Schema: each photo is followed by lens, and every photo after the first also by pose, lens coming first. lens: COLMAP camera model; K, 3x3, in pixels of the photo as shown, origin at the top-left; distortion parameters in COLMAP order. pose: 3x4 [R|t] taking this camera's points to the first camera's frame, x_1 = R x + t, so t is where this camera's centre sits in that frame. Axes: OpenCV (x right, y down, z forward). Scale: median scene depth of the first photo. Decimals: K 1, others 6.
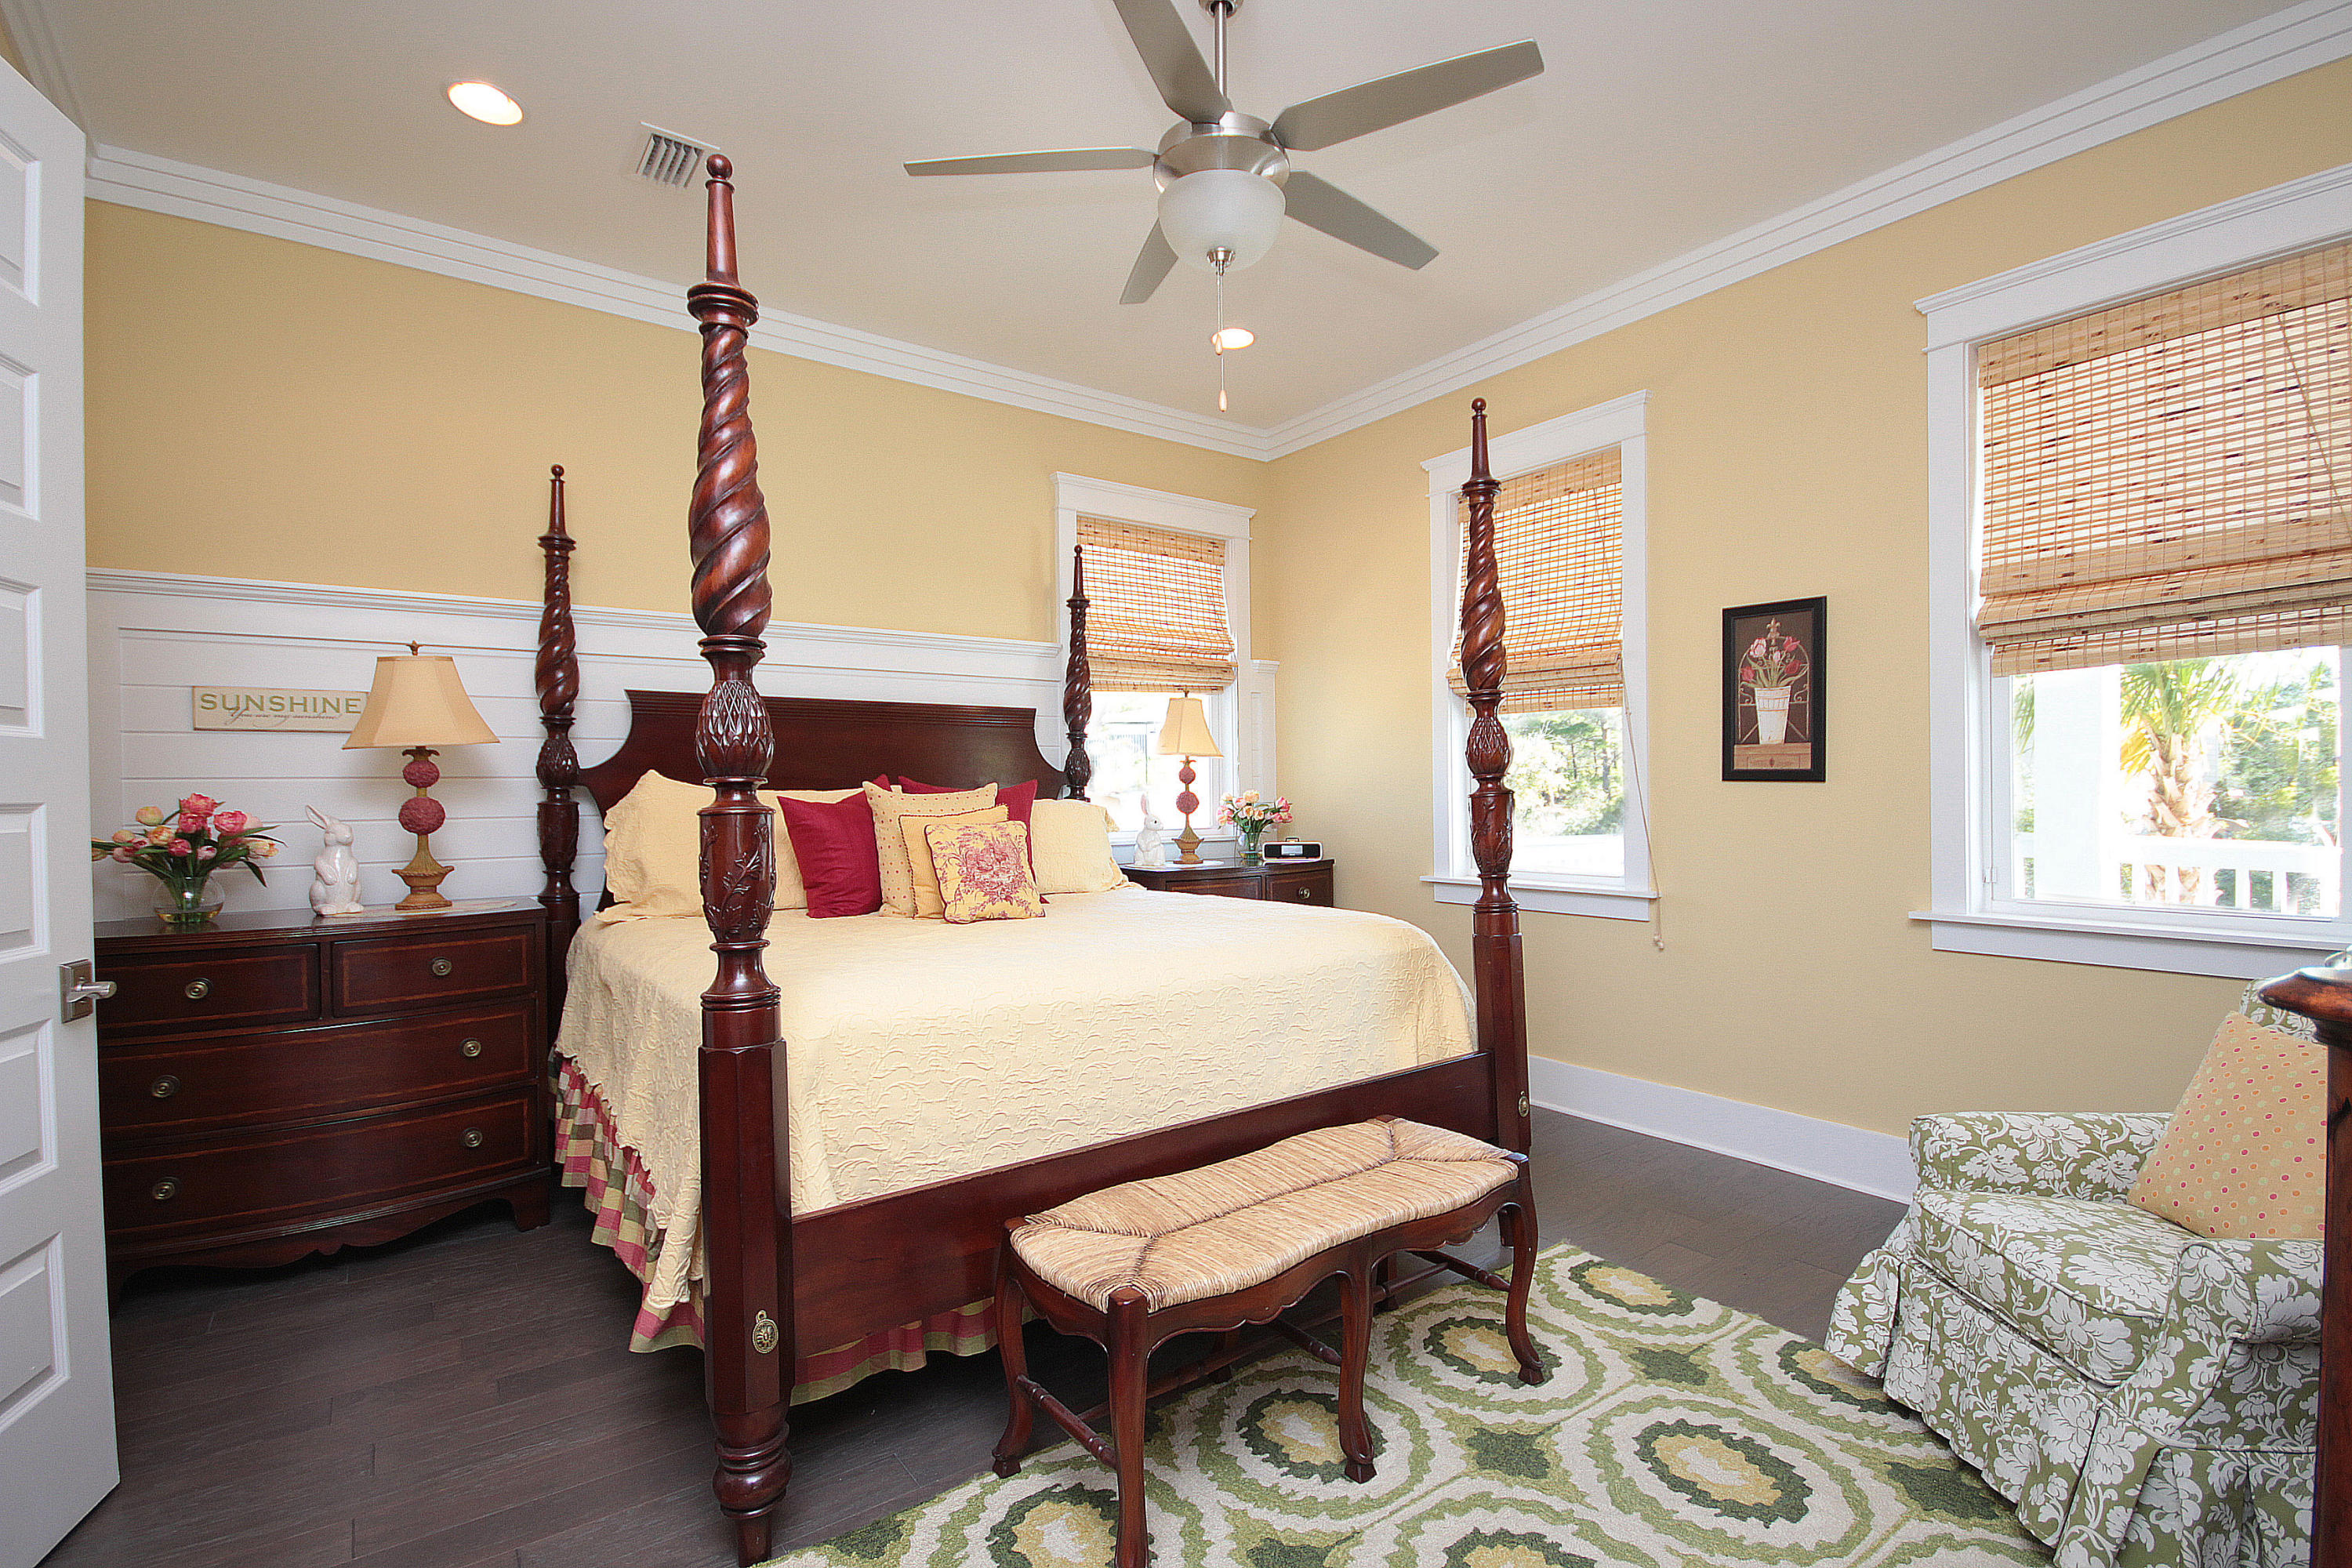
lens RADIAL K [[1086.0, 0, 1167.5], [0, 1086.0, 796.3], [0, 0, 1]] dist [0.001430, -0.005410]
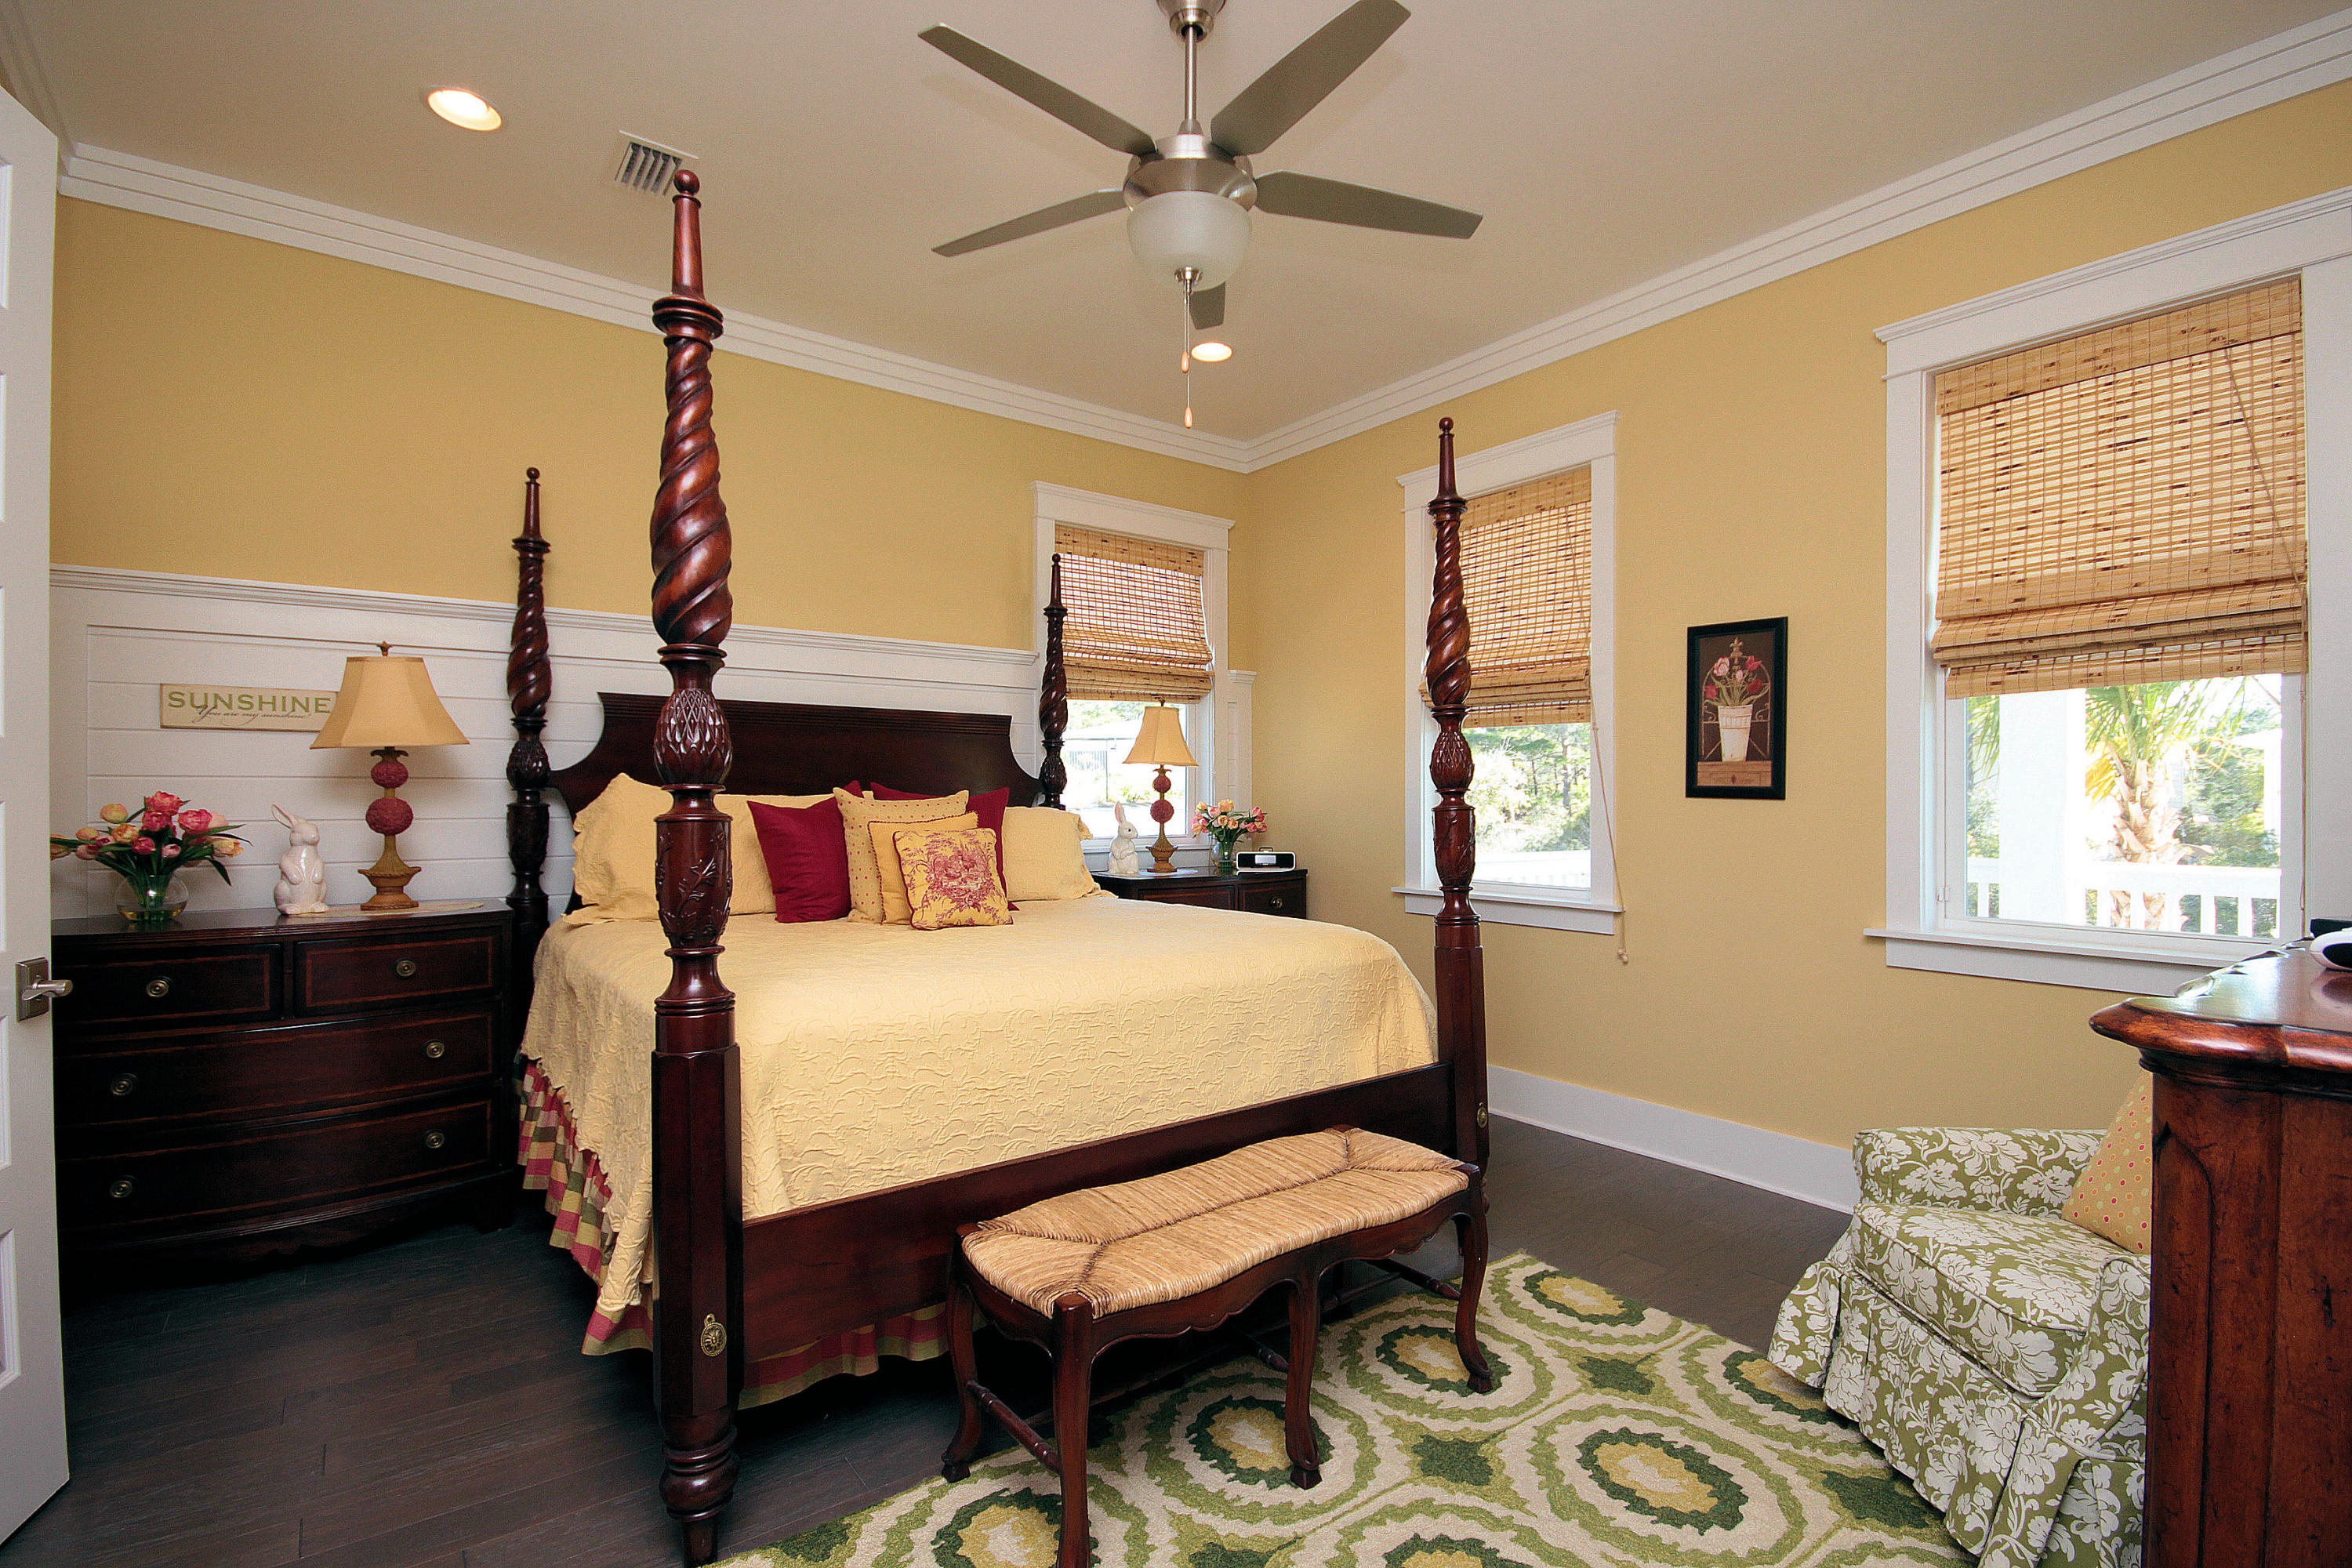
lens RADIAL K [[1086.0, 0, 1169.0], [0, 1086.0, 795.7], [0, 0, 1]] dist [0.001430, -0.005410]
pose [[0.999852, 0.012522, 0.011798, 0.023005], [-0.012452, 0.999904, -0.006019, -0.004577], [-0.011872, 0.005872, 0.999912, -0.010701]]
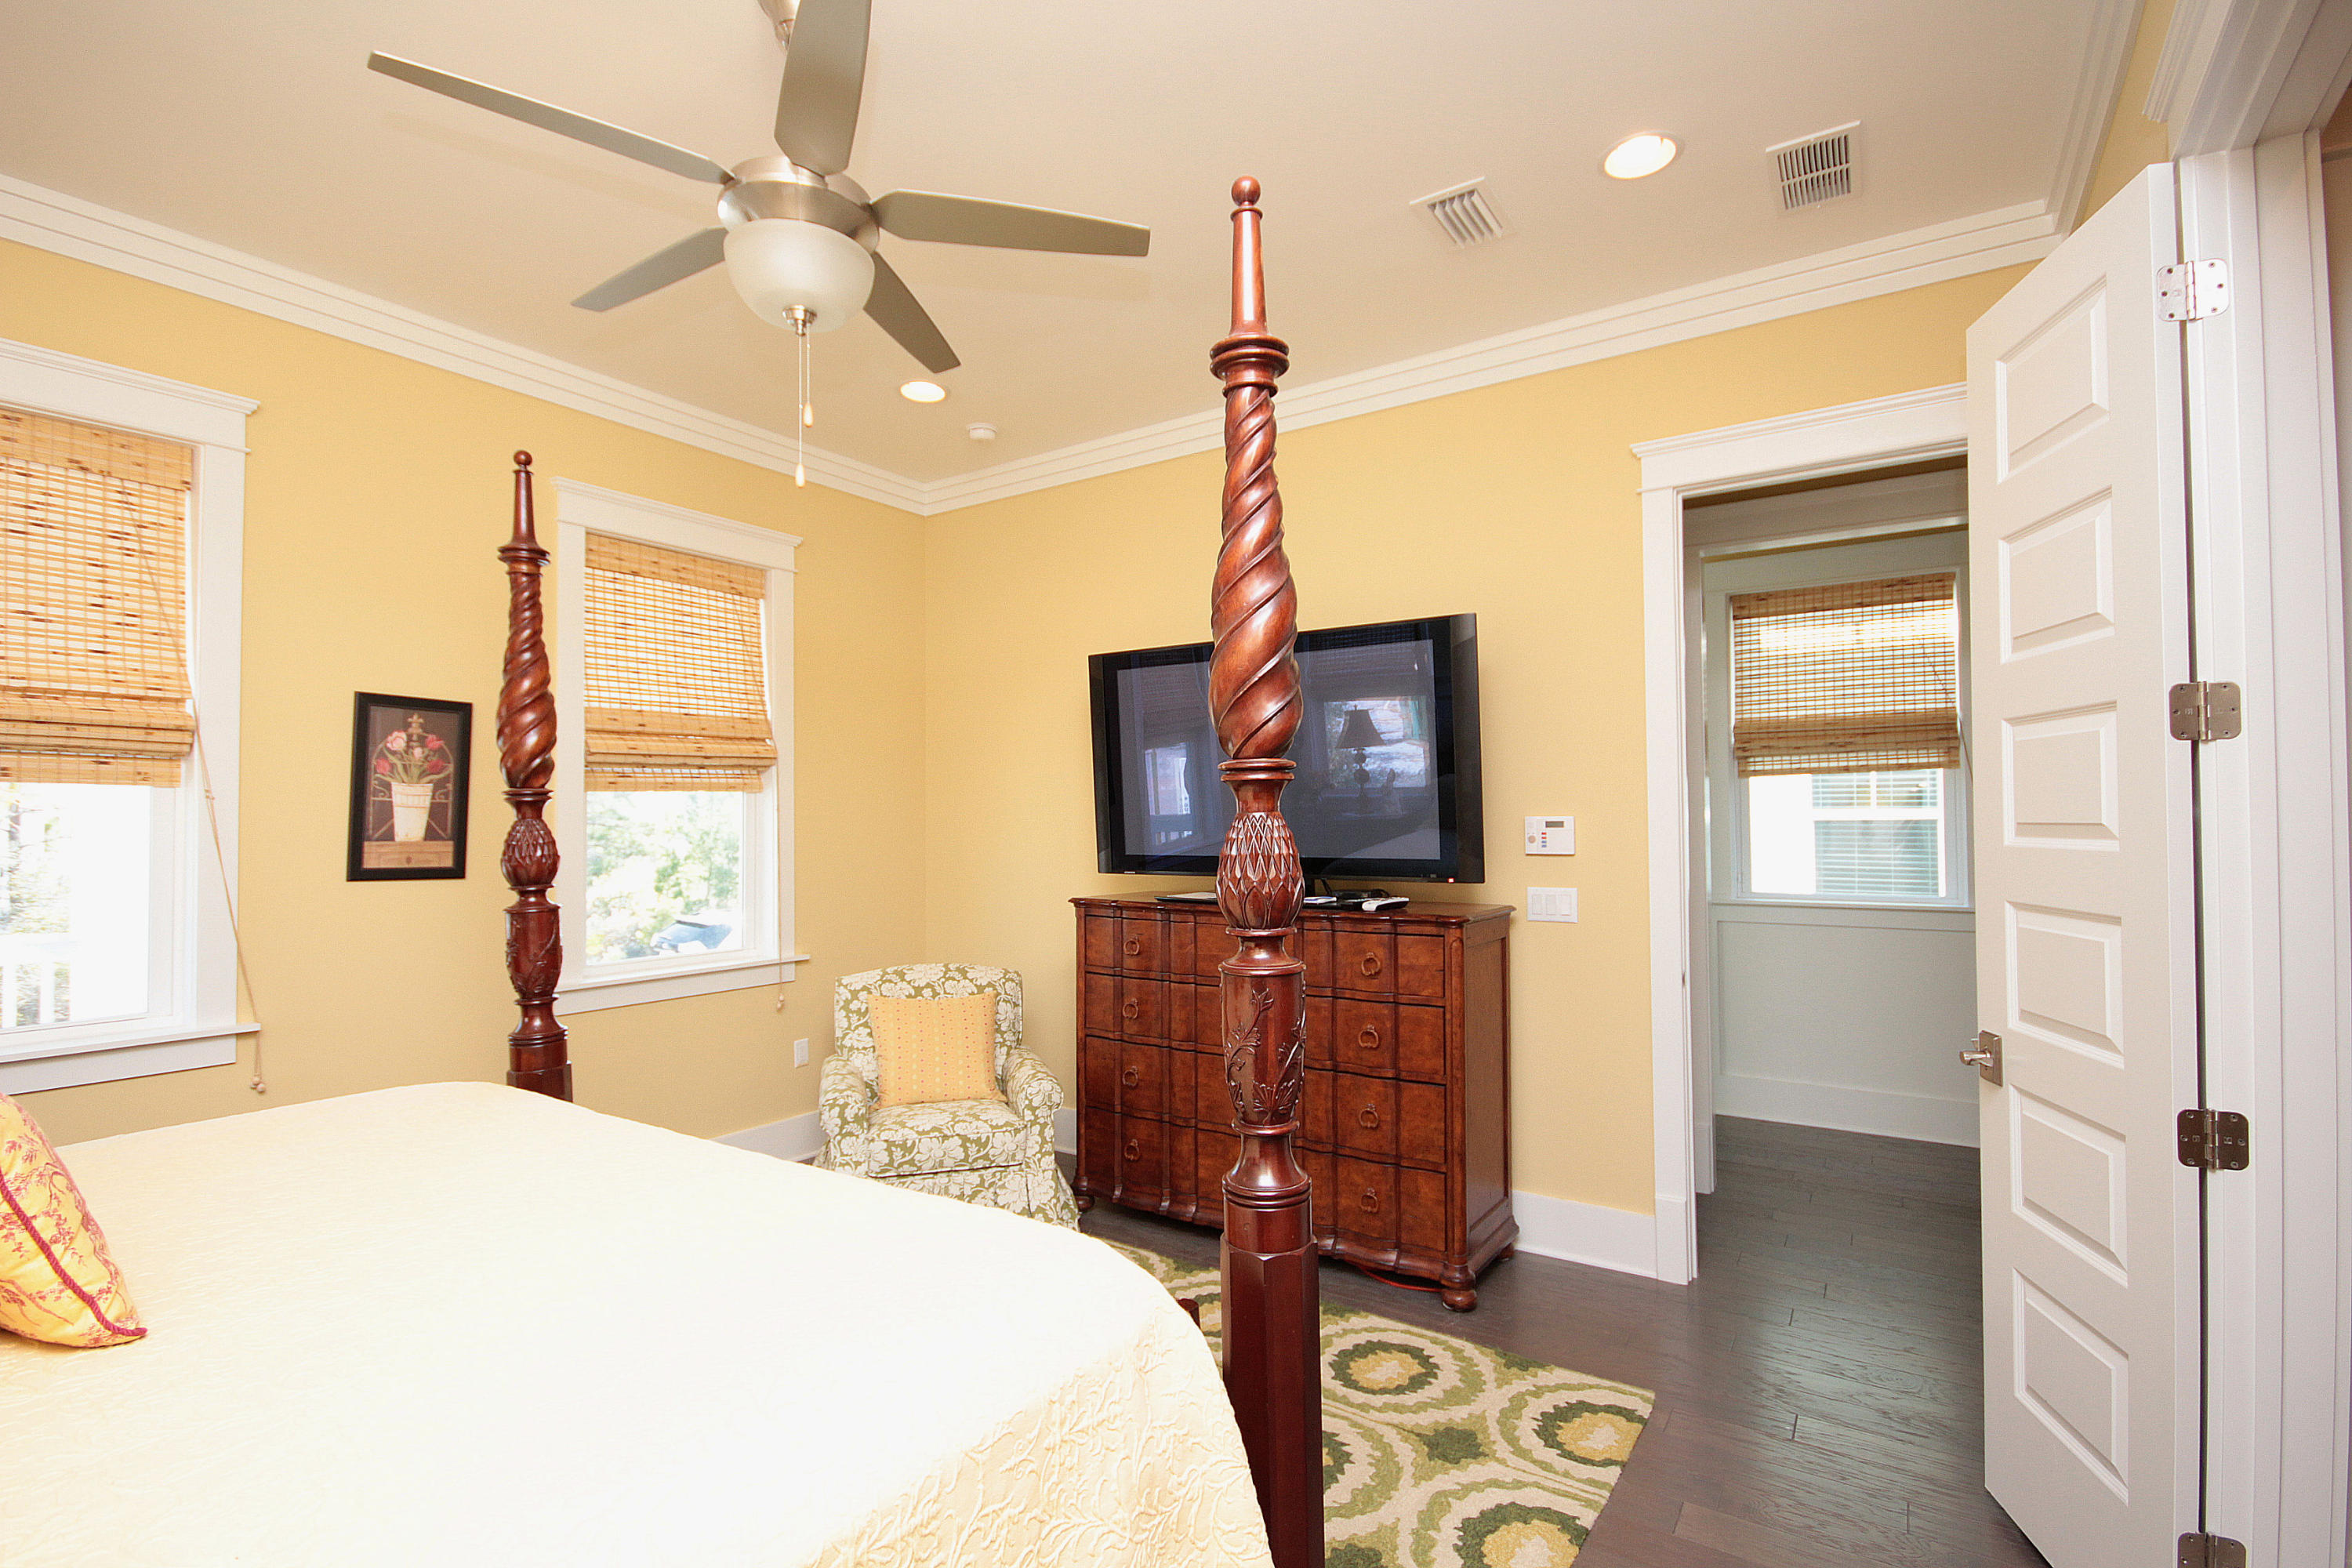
lens RADIAL K [[1086.0, 0, 1155.8], [0, 1086.0, 801.2], [0, 0, 1]] dist [0.001430, -0.005410]
pose [[-0.350712, 0.028390, 0.936053, -0.788272], [0.014569, 0.999585, -0.024858, -0.067204], [-0.936370, 0.004920, -0.350980, 0.957853]]
